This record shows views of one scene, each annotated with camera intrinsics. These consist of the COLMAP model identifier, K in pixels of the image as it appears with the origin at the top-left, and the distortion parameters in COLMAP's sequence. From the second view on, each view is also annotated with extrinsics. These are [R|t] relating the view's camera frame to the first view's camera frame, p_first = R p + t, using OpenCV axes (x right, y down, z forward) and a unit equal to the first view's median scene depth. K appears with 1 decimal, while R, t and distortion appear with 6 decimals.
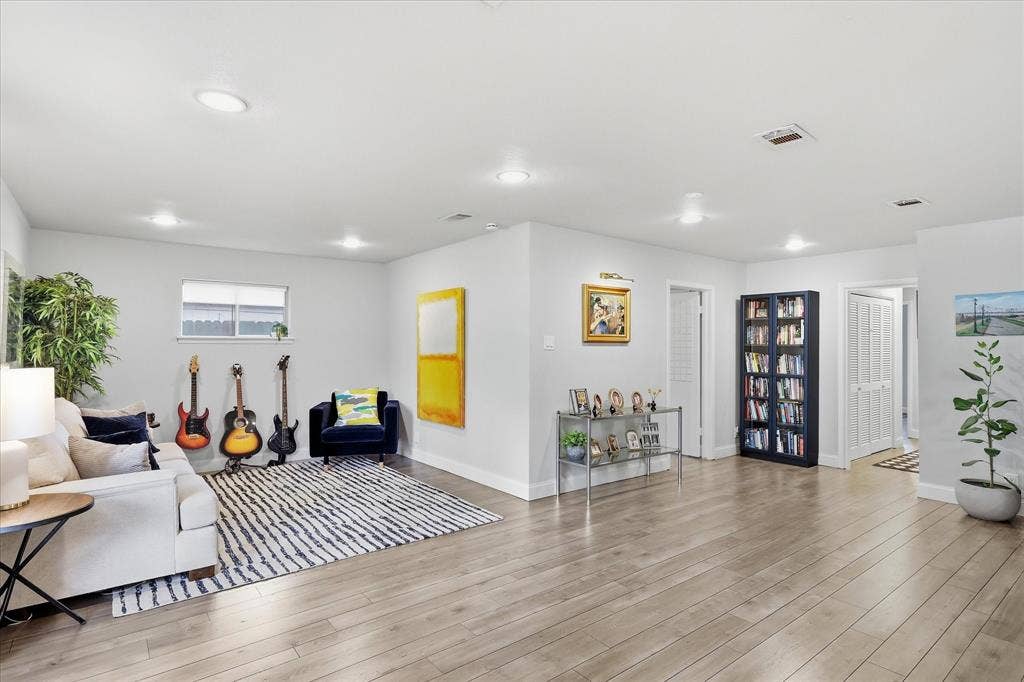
lens RADIAL K [[525.5, 0, 510.1], [0, 525.5, 346.3], [0, 0, 1]] dist [0.003064, 0.000220]
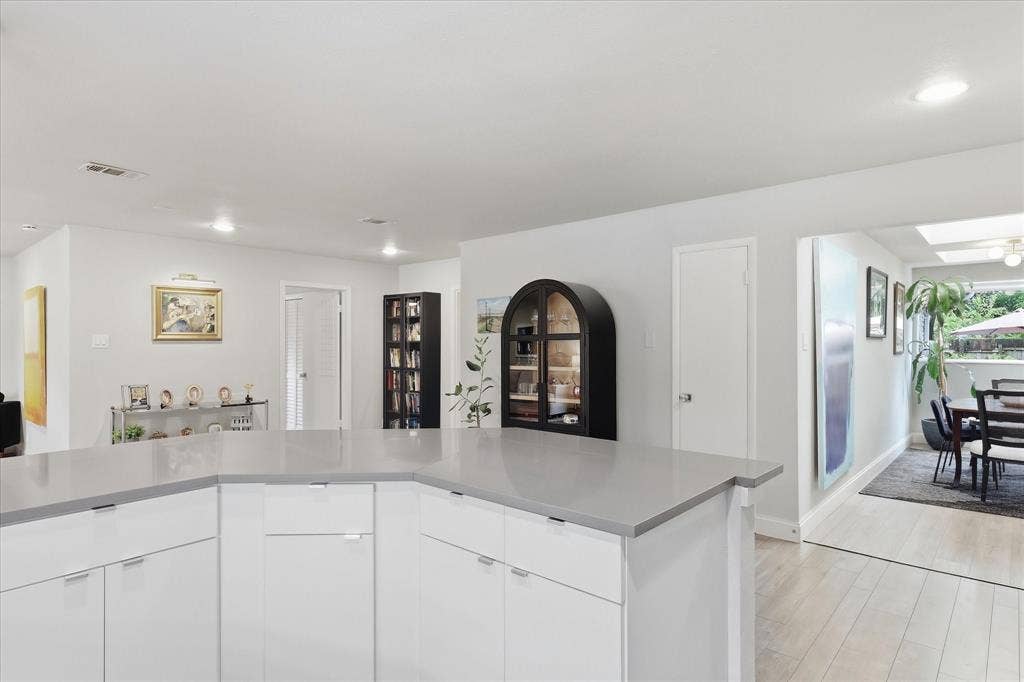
lens RADIAL K [[559.1, 0, 515.1], [0, 559.1, 340.5], [0, 0, 1]] dist [-0.000941, 0.000063]
pose [[0.981295, -0.006020, 0.192414, 0.513451], [0.006897, 0.999969, -0.003884, 0.001595], [-0.192385, 0.005139, 0.981306, -0.187059]]
